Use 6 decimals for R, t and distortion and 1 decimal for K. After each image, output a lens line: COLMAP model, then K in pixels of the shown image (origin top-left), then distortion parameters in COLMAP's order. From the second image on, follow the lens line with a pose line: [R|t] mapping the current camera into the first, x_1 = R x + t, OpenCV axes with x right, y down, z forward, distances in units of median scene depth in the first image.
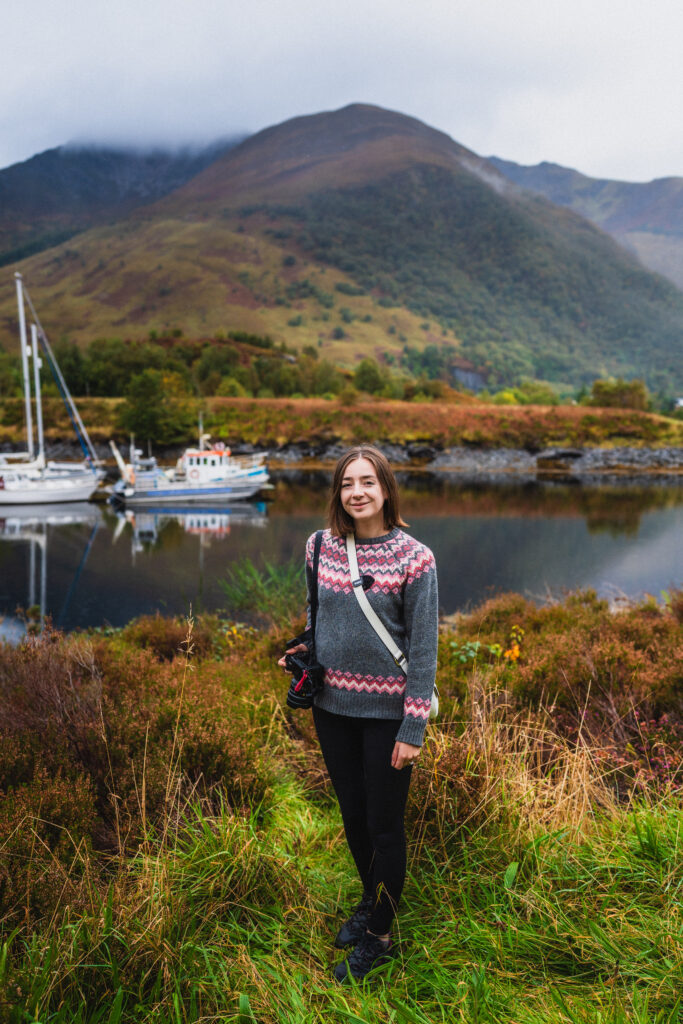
lens RADIAL K [[1019.1, 0, 341.5], [0, 1019.1, 512.0], [0, 0, 1]] dist [-0.003471, -0.000055]
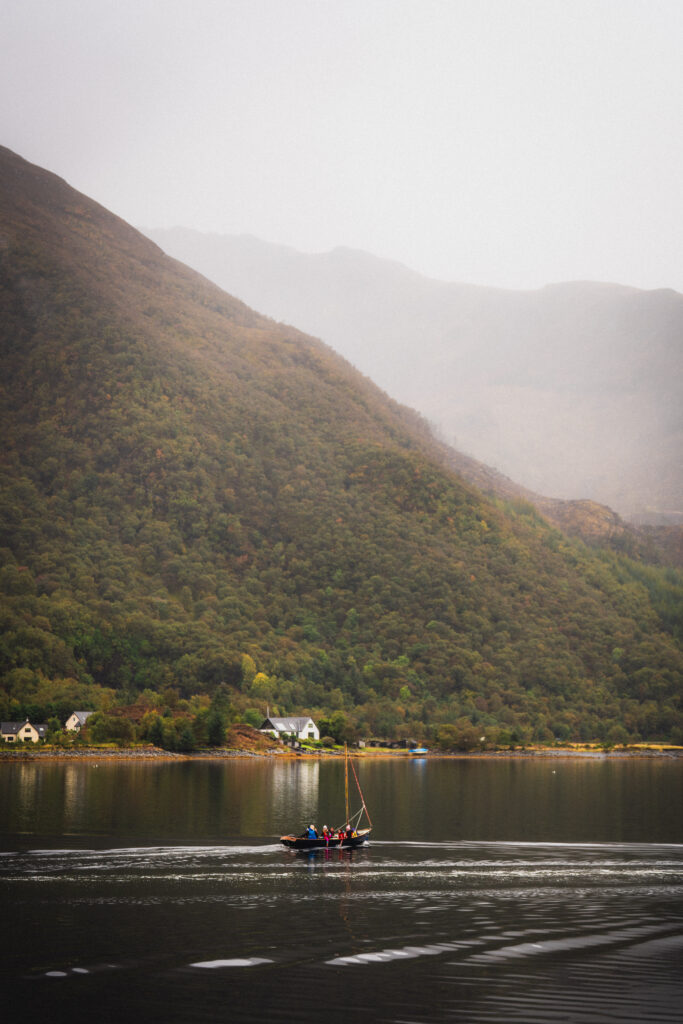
lens RADIAL K [[2123.7, 0, 341.5], [0, 2123.7, 512.0], [0, 0, 1]] dist [0.010836, 0.014792]
pose [[0.991390, 0.010107, 0.130552, 0.159185], [0.017663, 0.977582, -0.209812, -0.003455], [-0.129746, 0.210311, 0.968987, 0.063011]]
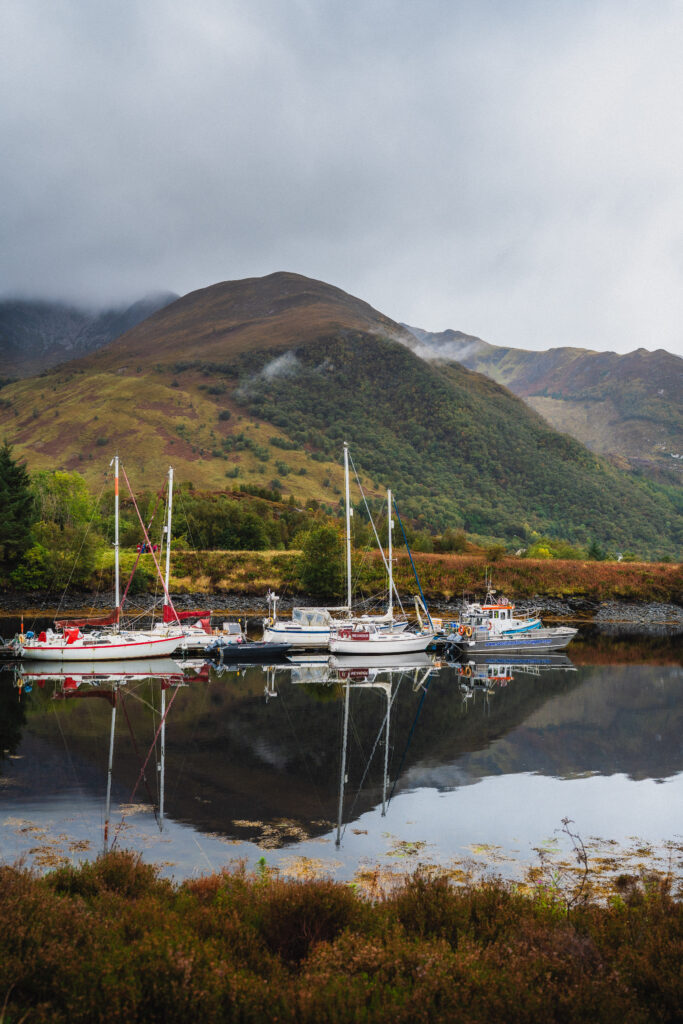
lens RADIAL K [[1005.6, 0, 341.5], [0, 1005.6, 512.0], [0, 0, 1]] dist [0.003791, 0.001732]
pose [[0.995021, 0.015000, 0.098532, -0.032375], [-0.000448, 0.989273, -0.146076, -0.000082], [-0.099666, 0.145304, 0.984354, -0.004397]]
